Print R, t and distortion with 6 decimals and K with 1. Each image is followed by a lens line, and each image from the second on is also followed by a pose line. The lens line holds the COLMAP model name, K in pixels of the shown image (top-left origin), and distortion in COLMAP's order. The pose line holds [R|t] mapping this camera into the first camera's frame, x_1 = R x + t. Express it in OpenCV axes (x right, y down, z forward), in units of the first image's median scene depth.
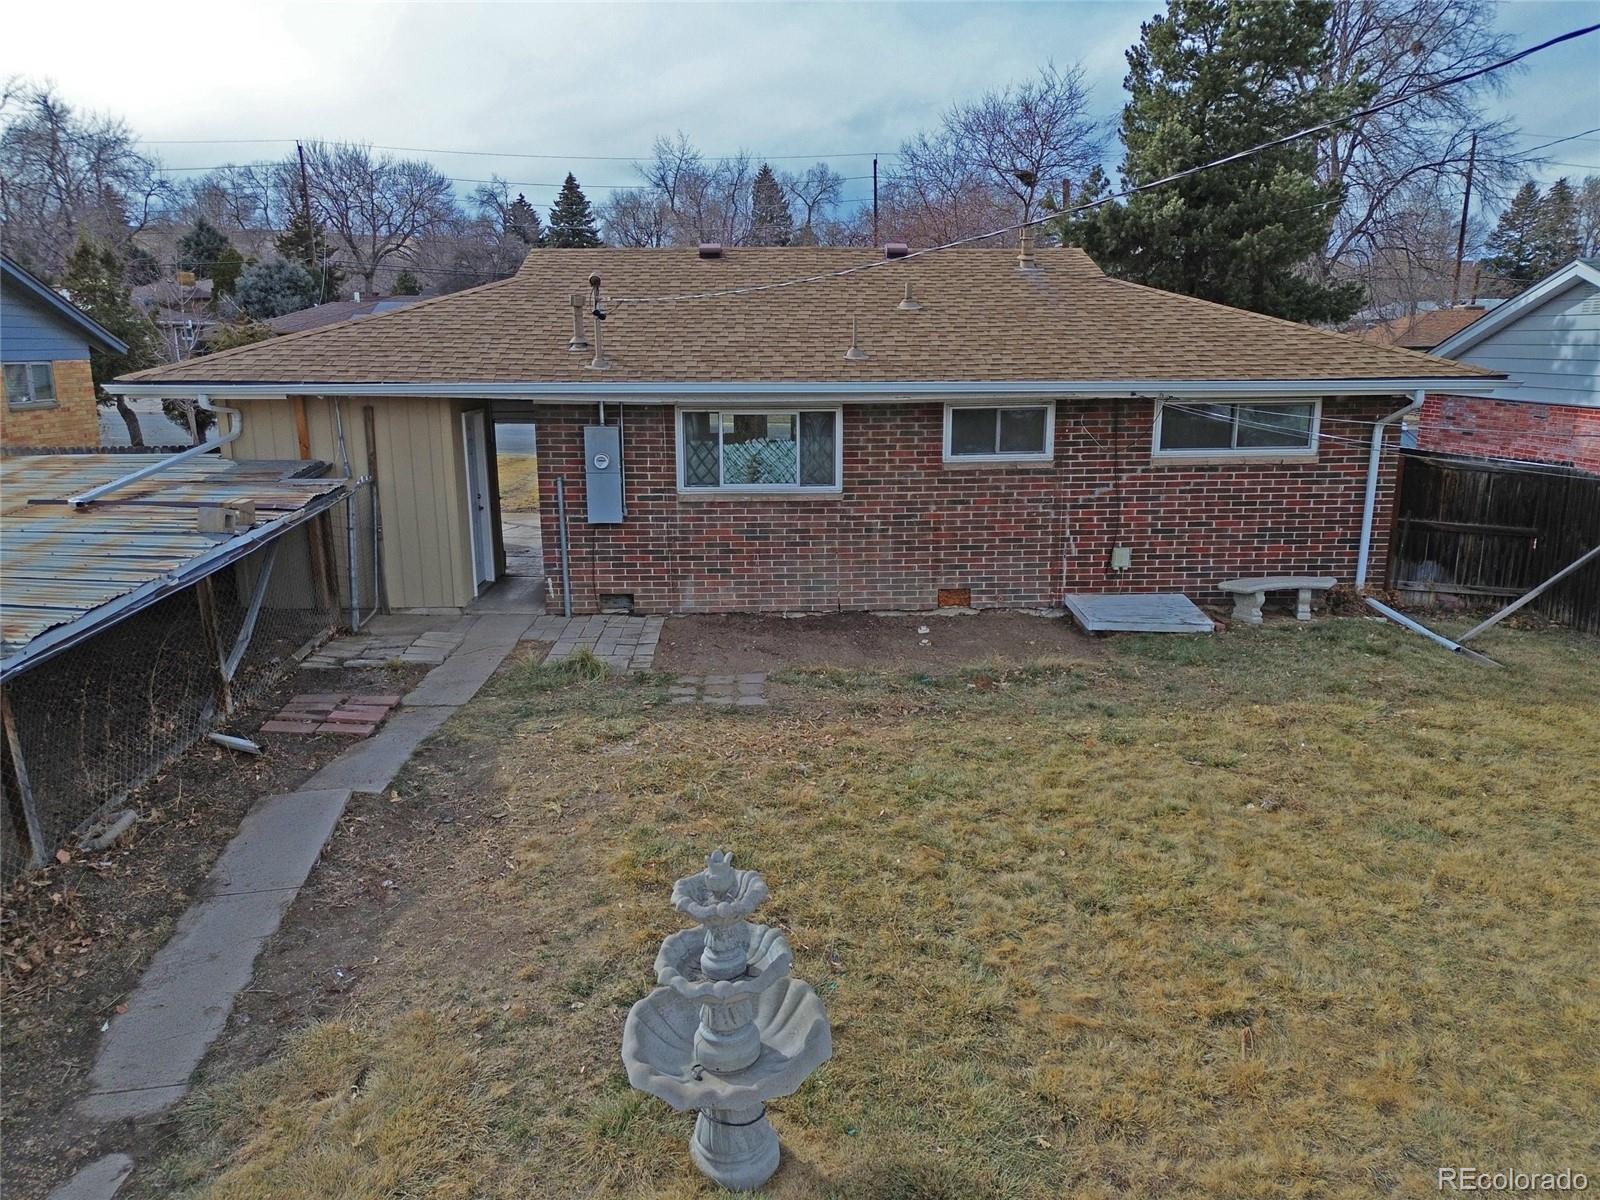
lens RADIAL K [[1130.2, 0, 801.6], [0, 1130.2, 596.1], [0, 0, 1]] dist [0.087885, -0.092706]
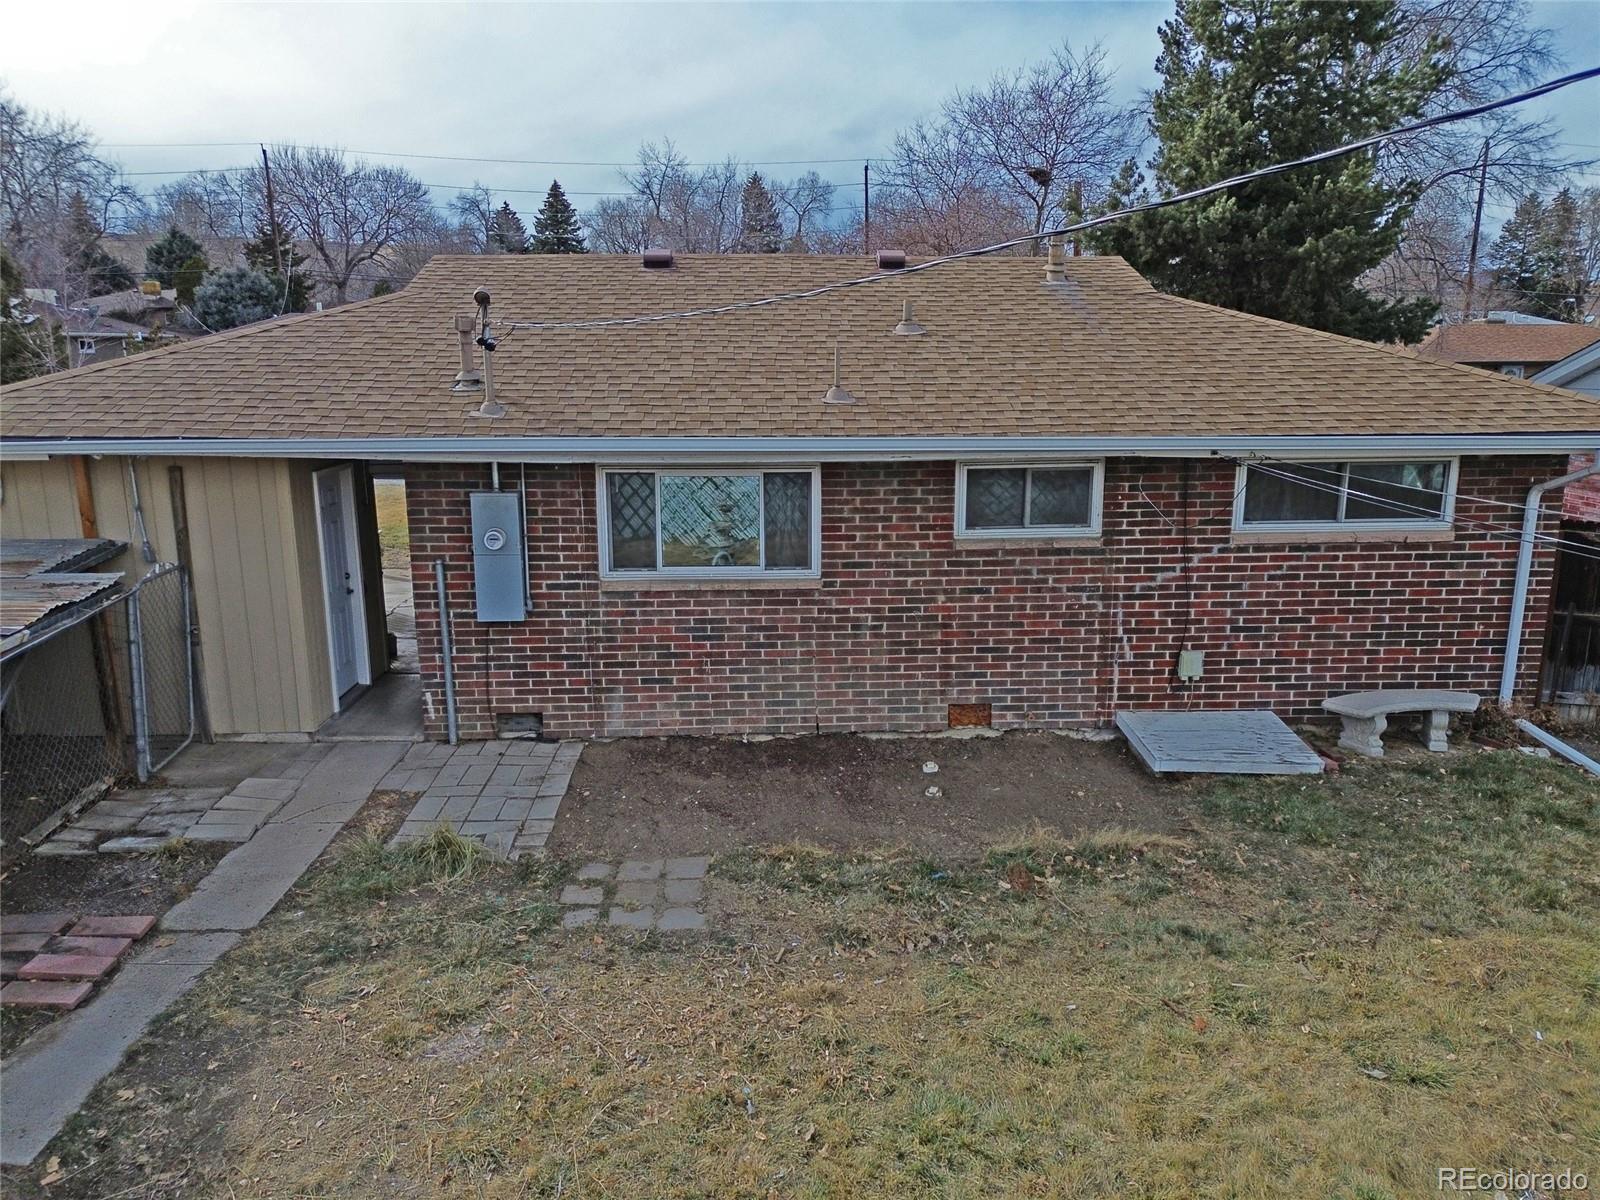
lens RADIAL K [[1130.2, 0, 801.6], [0, 1130.2, 596.1], [0, 0, 1]] dist [0.087885, -0.092706]
pose [[0.999973, 0.000150, 0.007325, 0.017606], [-0.000093, 0.999970, -0.007776, -0.073493], [-0.007326, 0.007775, 0.999943, 0.247843]]
